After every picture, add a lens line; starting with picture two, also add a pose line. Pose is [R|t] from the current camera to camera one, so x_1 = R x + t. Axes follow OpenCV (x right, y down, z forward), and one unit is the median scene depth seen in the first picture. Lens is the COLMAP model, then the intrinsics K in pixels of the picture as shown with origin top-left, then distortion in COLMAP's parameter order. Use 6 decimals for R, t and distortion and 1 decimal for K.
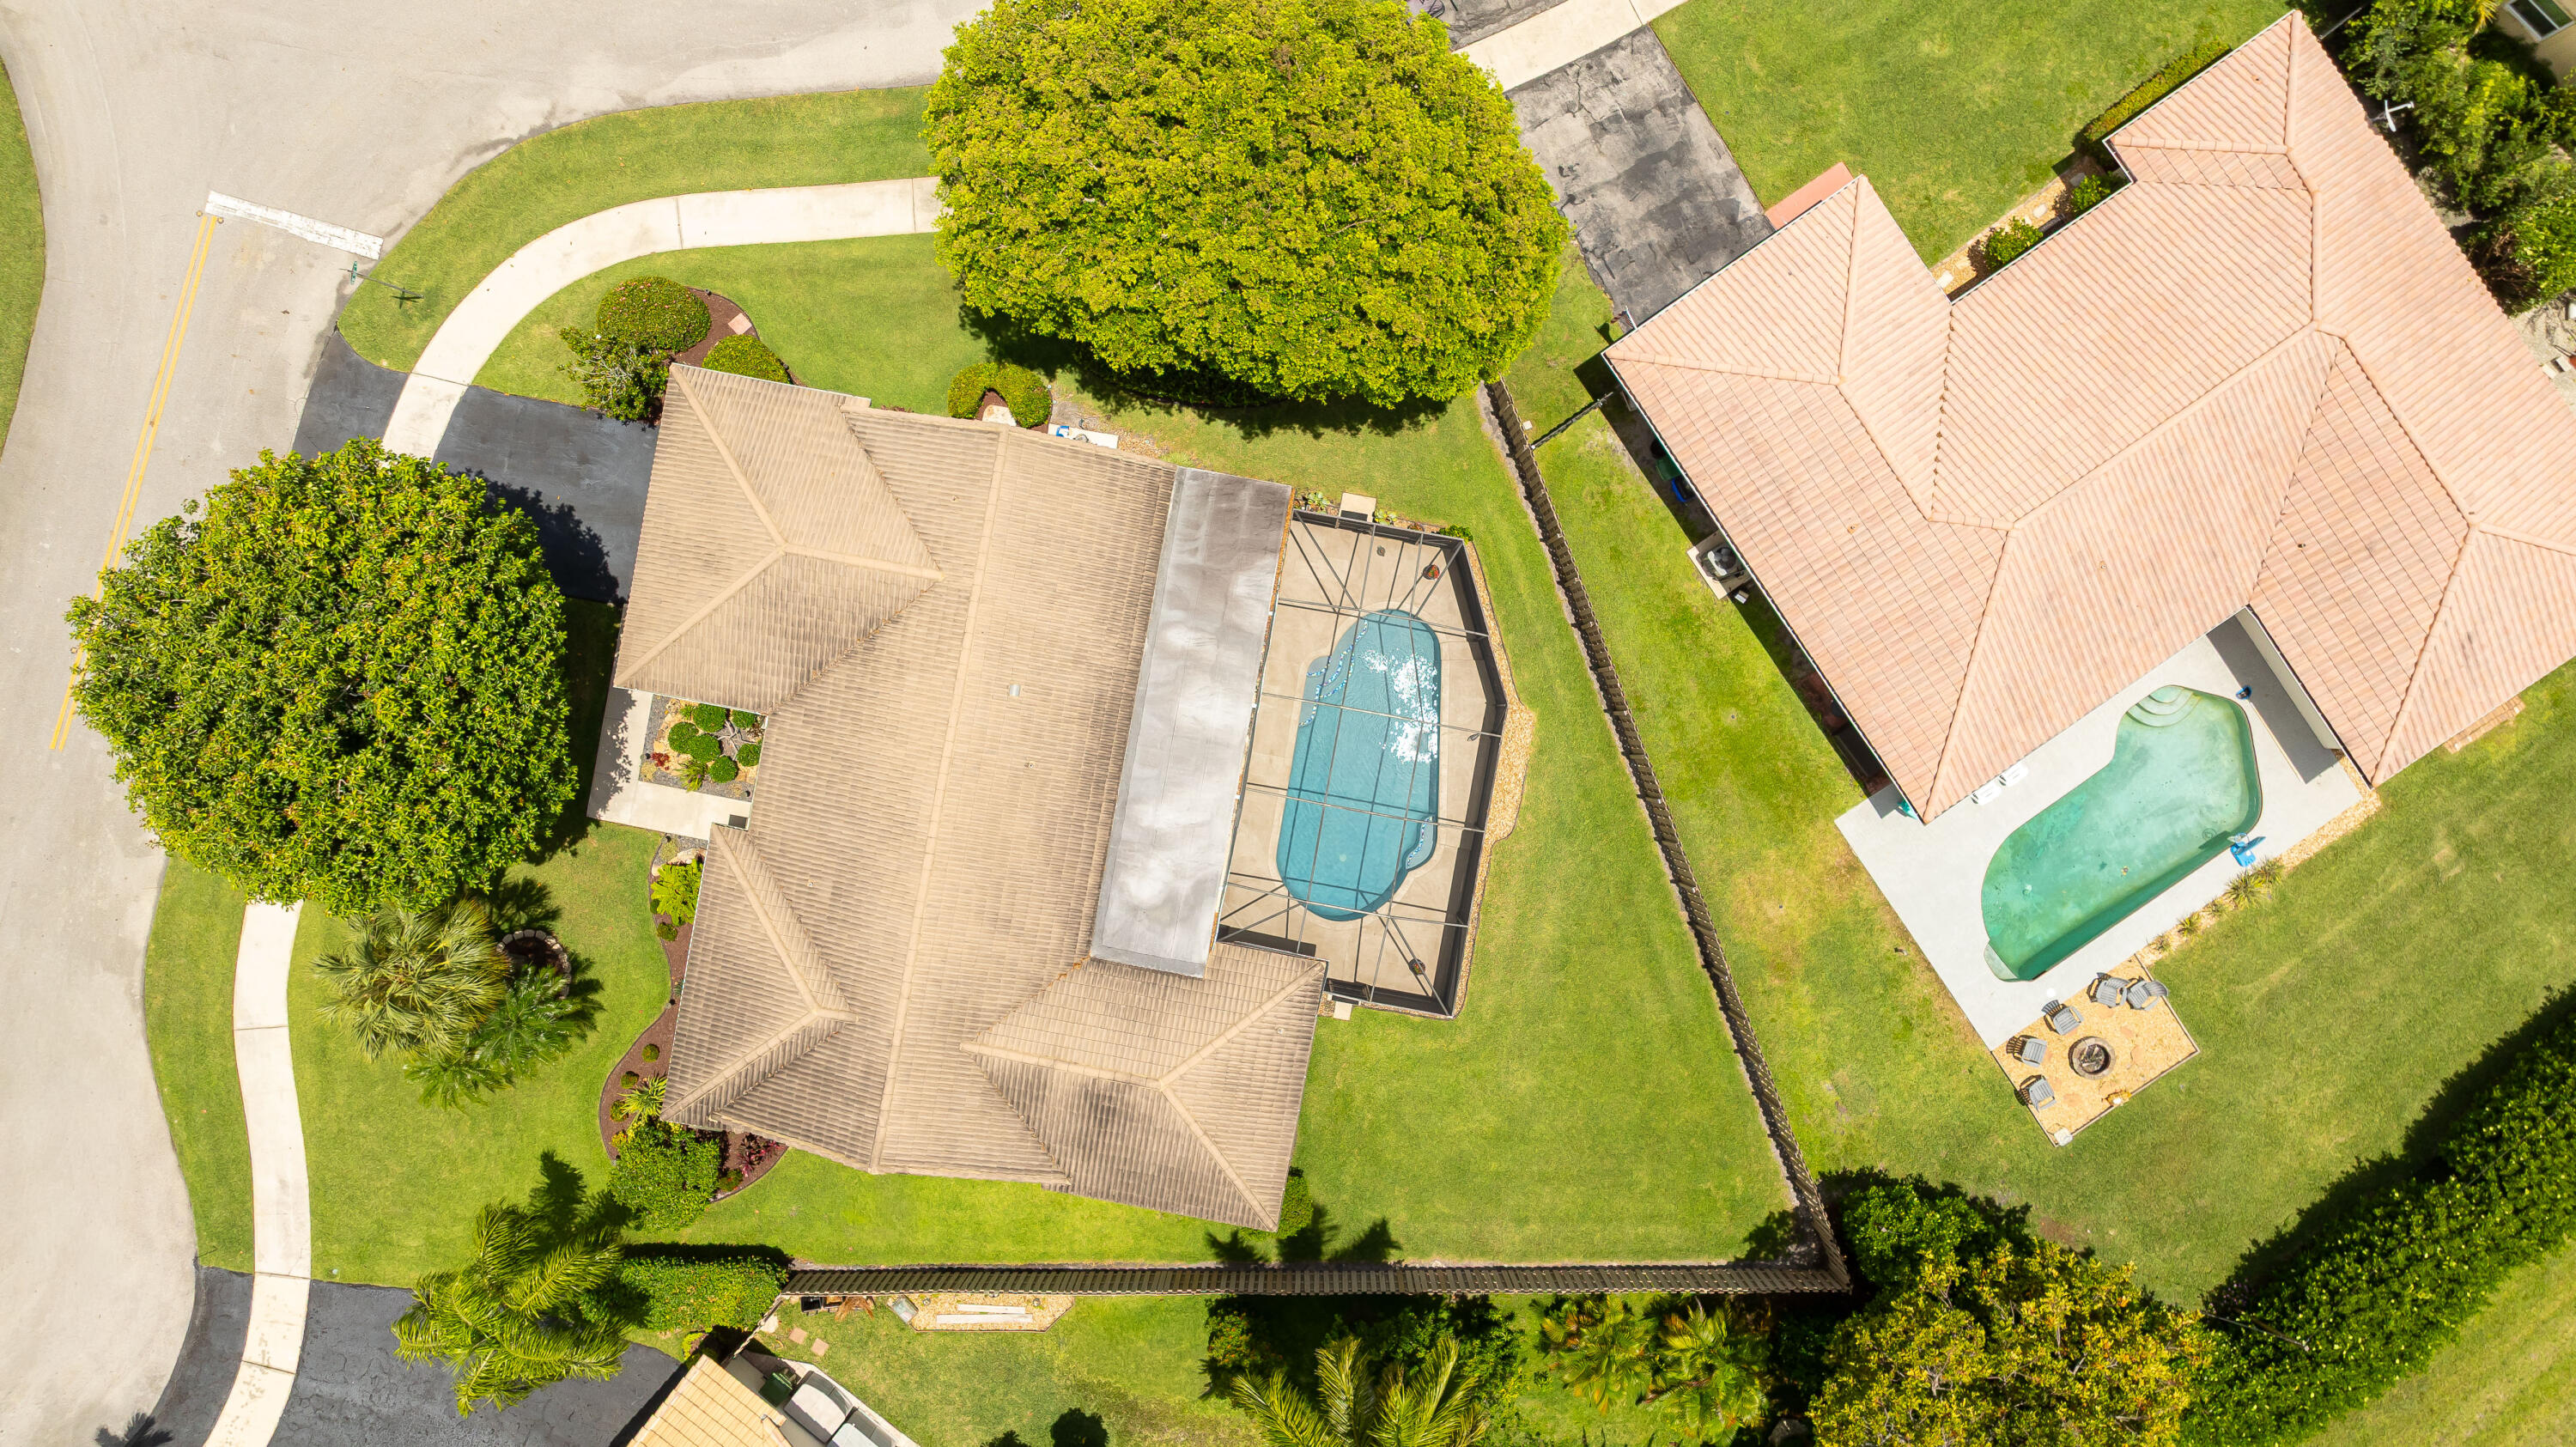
lens RADIAL K [[1812.8, 0, 1288.0], [0, 1812.8, 723.5], [0, 0, 1]] dist [-0.013156, 0.003347]
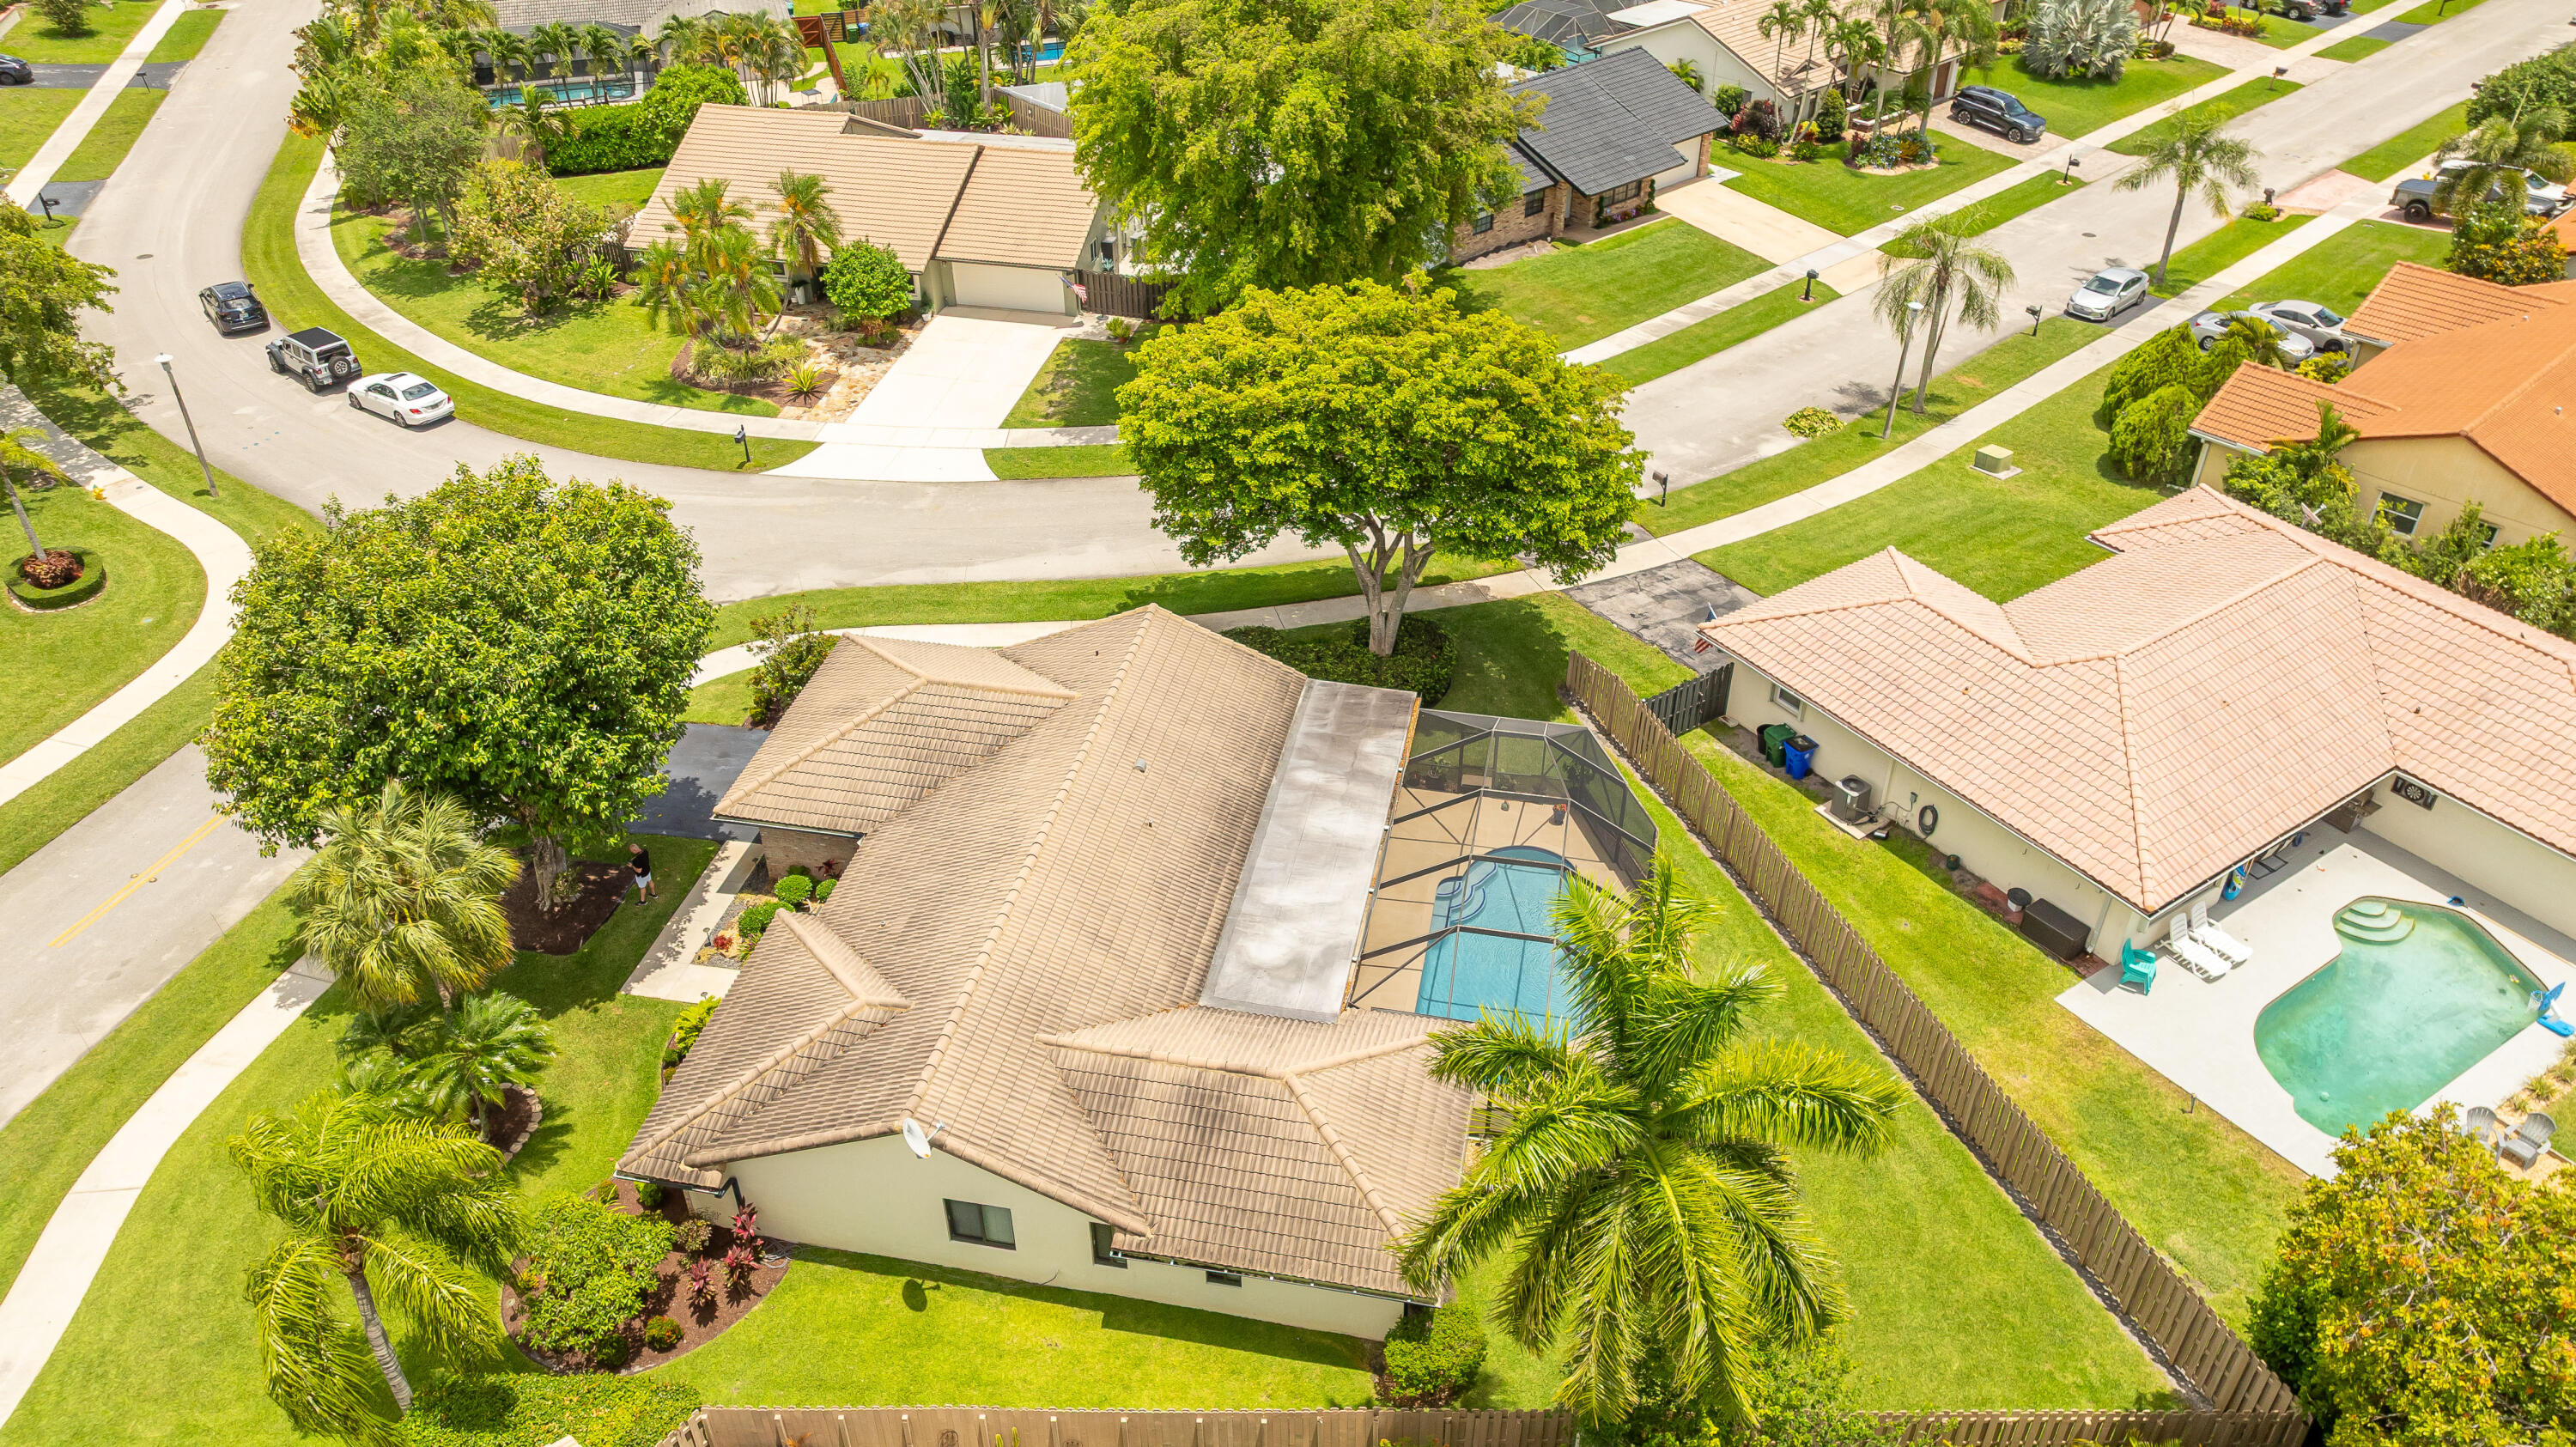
lens RADIAL K [[1812.8, 0, 1288.0], [0, 1812.8, 723.5], [0, 0, 1]] dist [-0.013156, 0.003347]
pose [[0.999915, 0.006973, -0.010994, -0.060257], [-0.013009, 0.569336, -0.822002, 0.735066], [0.000528, 0.822075, 0.569379, 0.422372]]
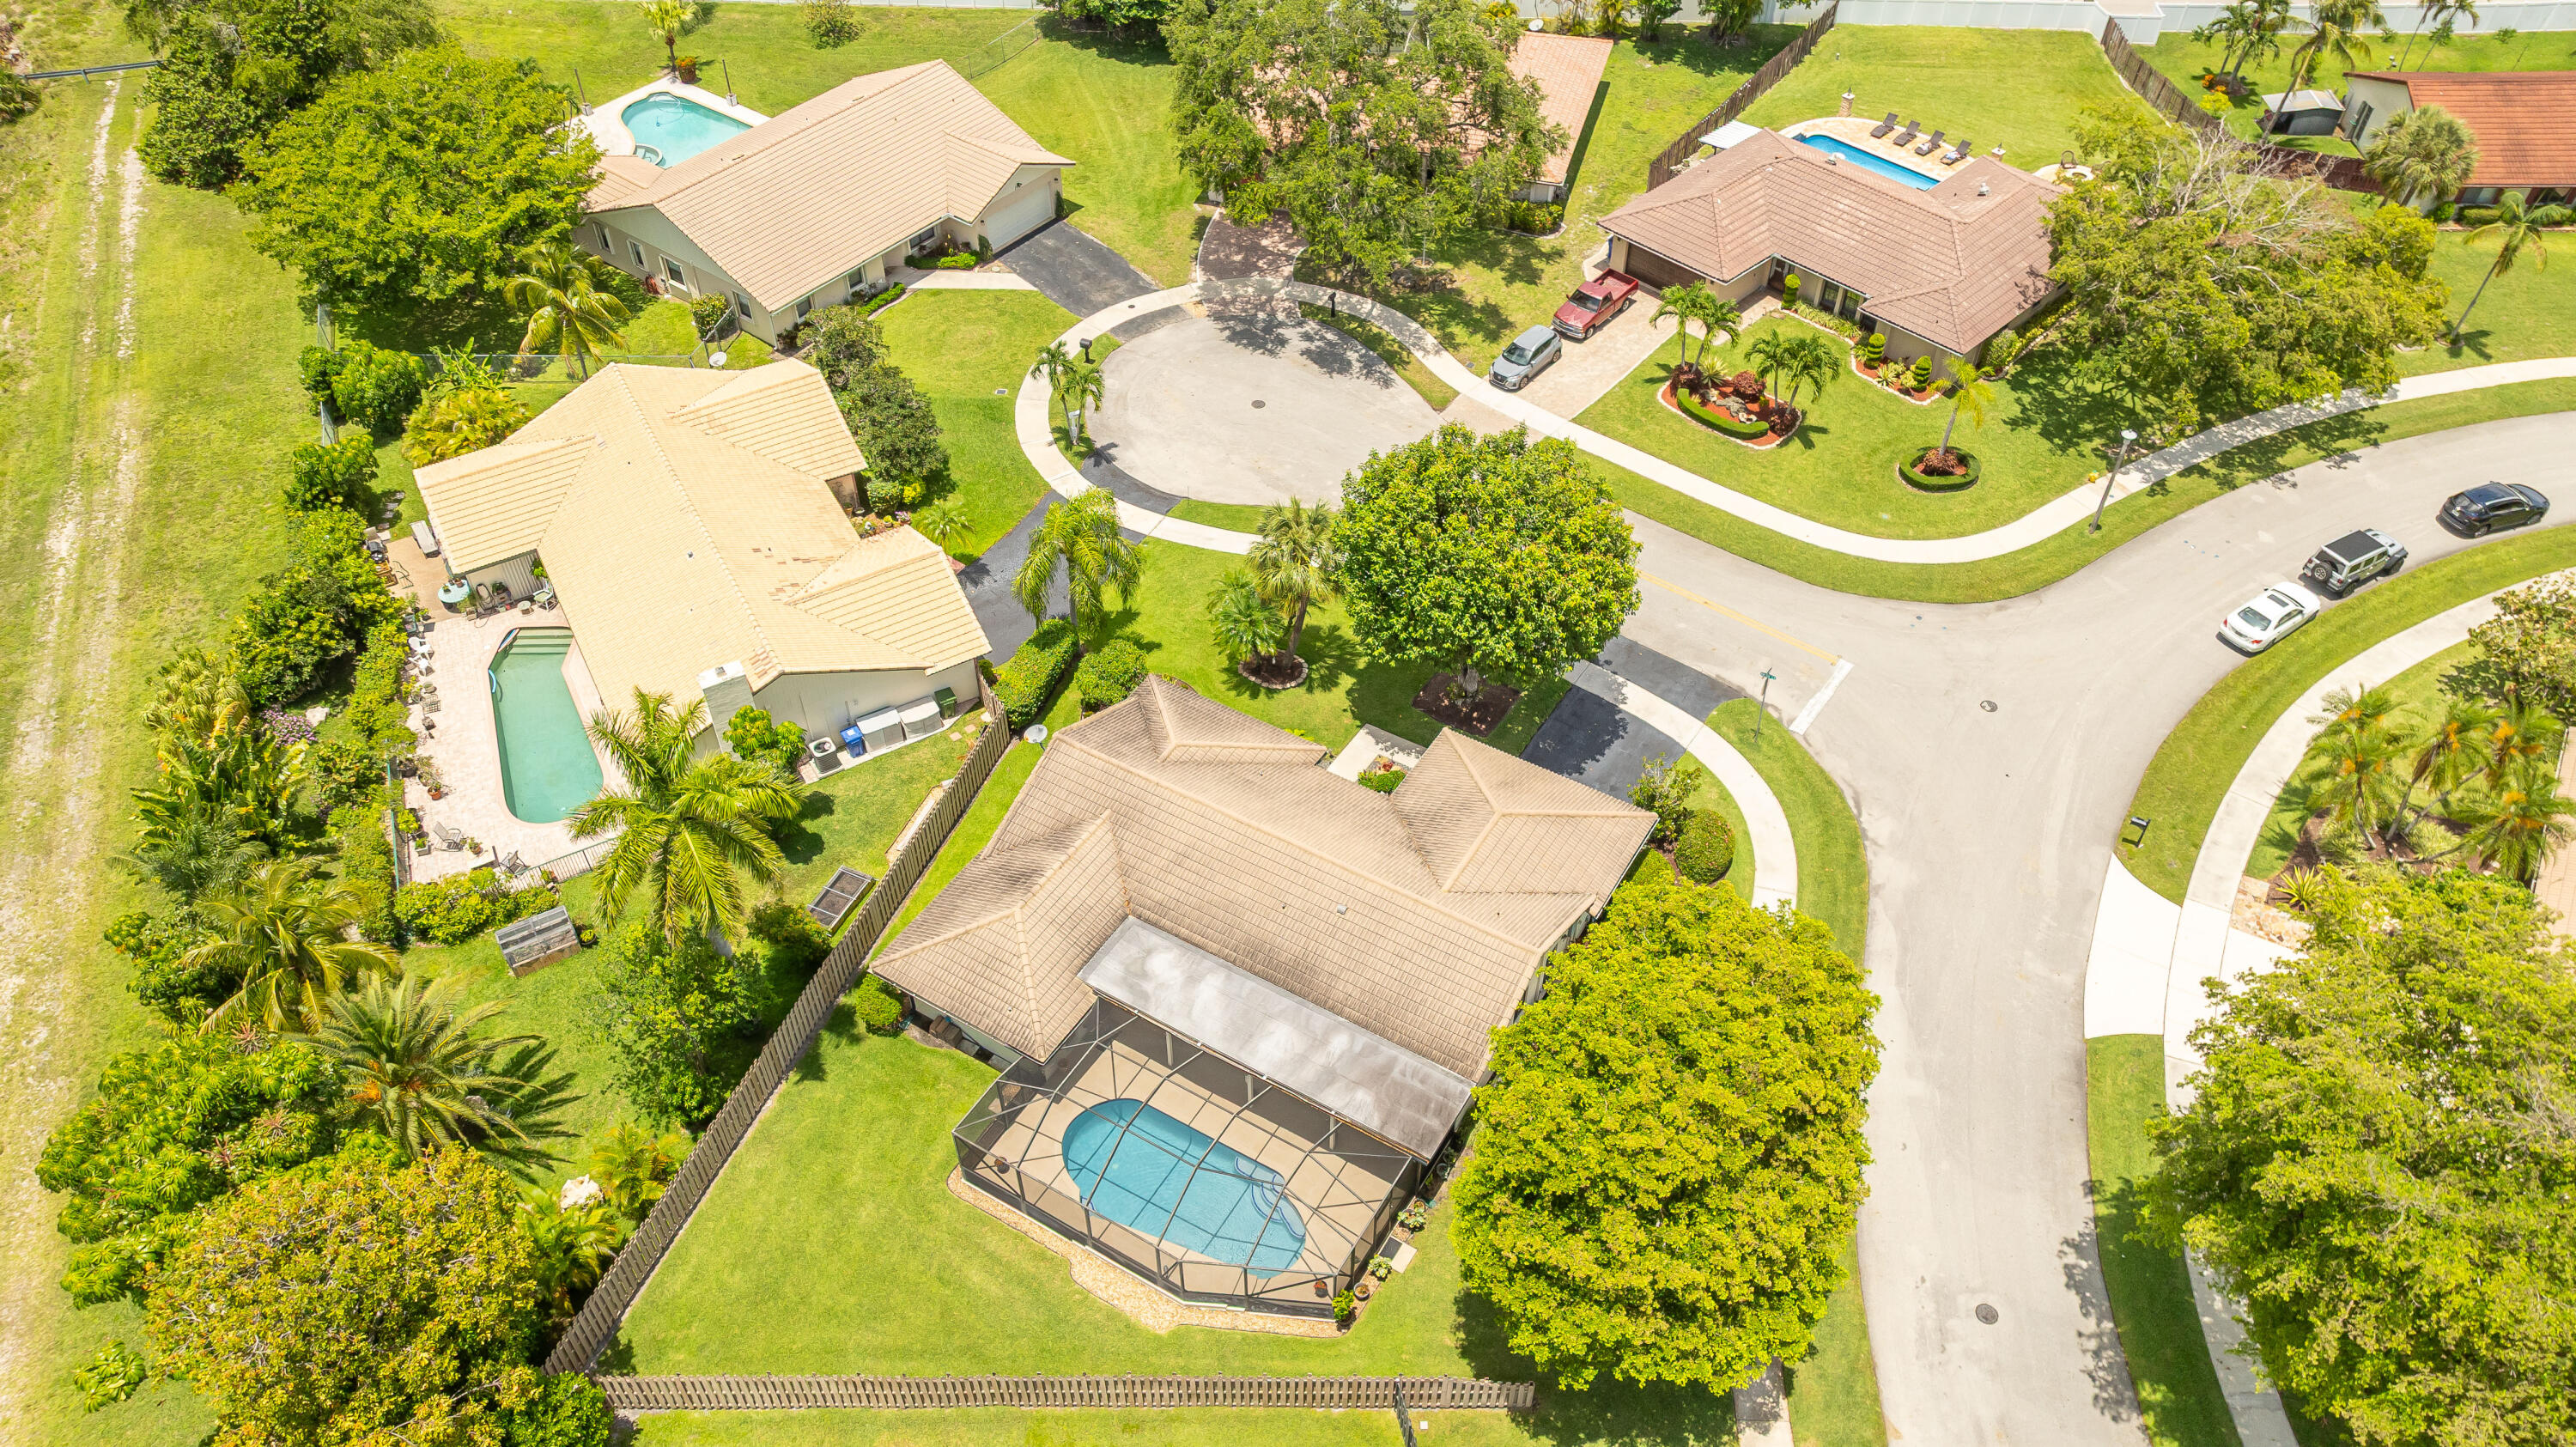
lens RADIAL K [[1812.8, 0, 1288.0], [0, 1812.8, 723.5], [0, 0, 1]] dist [-0.013156, 0.003347]
pose [[-0.358508, 0.663832, -0.656354, 0.604917], [-0.933527, -0.254478, 0.252525, -0.266617], [0.000606, 0.703256, 0.710937, -0.010799]]
